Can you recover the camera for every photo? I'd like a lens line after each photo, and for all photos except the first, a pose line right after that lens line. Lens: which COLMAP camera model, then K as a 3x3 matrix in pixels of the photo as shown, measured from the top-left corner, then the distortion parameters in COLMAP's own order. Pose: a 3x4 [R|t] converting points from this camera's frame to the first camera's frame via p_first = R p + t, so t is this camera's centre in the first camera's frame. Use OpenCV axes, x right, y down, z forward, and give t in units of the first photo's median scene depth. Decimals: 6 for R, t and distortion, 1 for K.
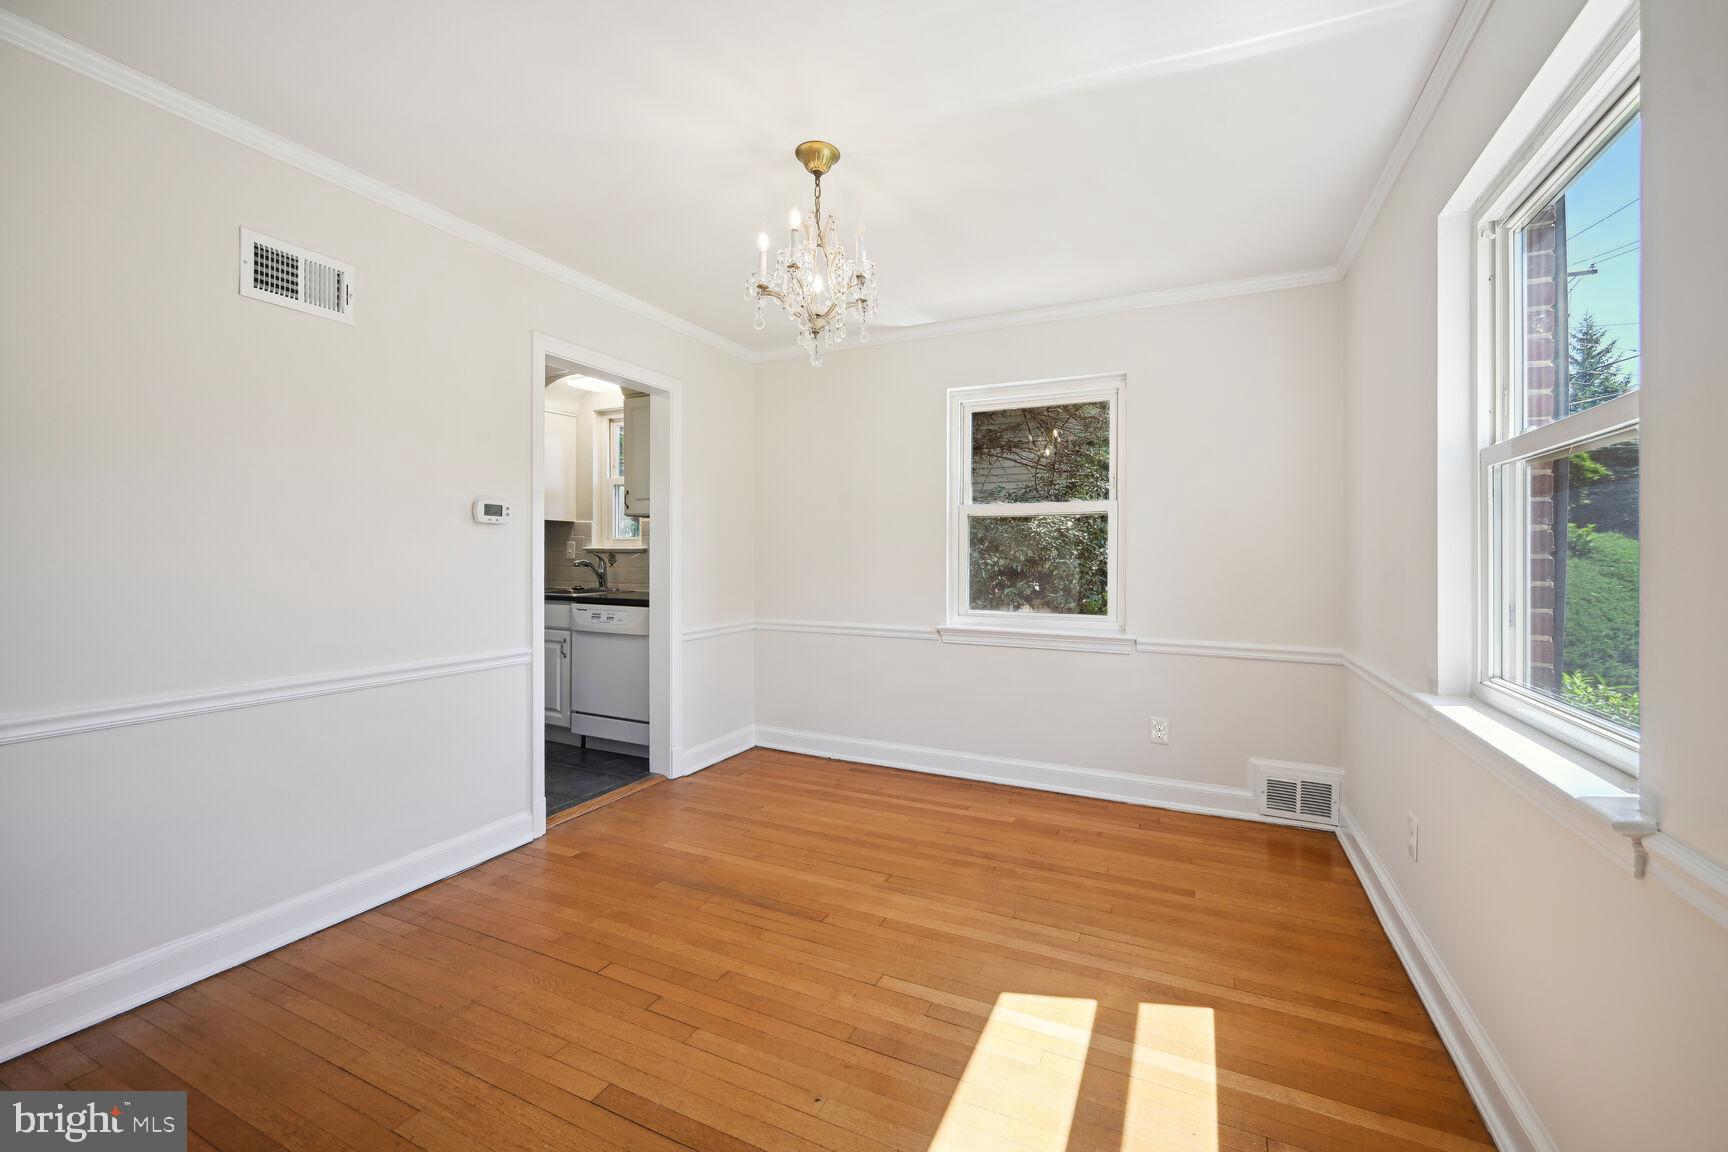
lens RADIAL K [[701.2, 0, 867.0], [0, 701.2, 557.8], [0, 0, 1]] dist [-0.001553, -0.000105]
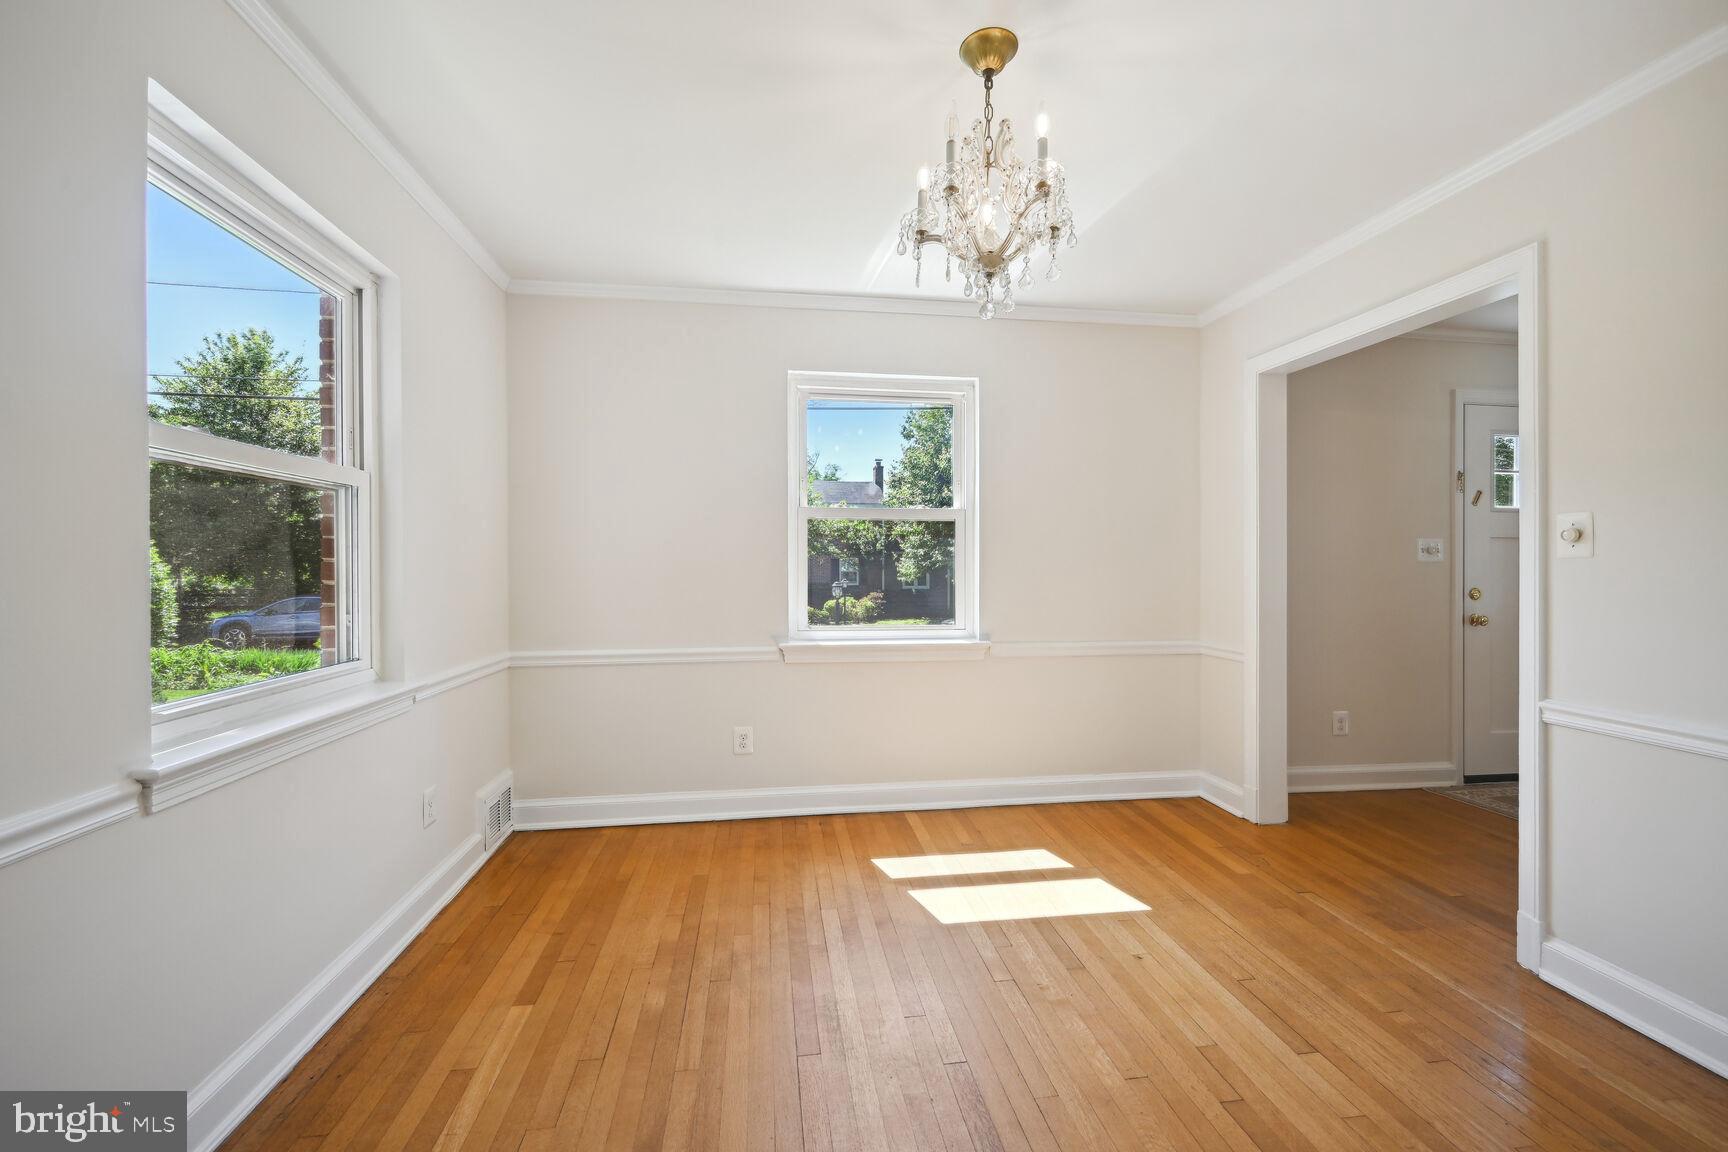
lens RADIAL K [[701.2, 0, 867.0], [0, 701.2, 557.8], [0, 0, 1]] dist [-0.001553, -0.000105]
pose [[-0.553686, -0.001180, 0.832725, -0.692040], [-0.000091, 0.999999, 0.001356, -0.013405], [-0.832726, 0.000675, -0.553685, 1.666149]]
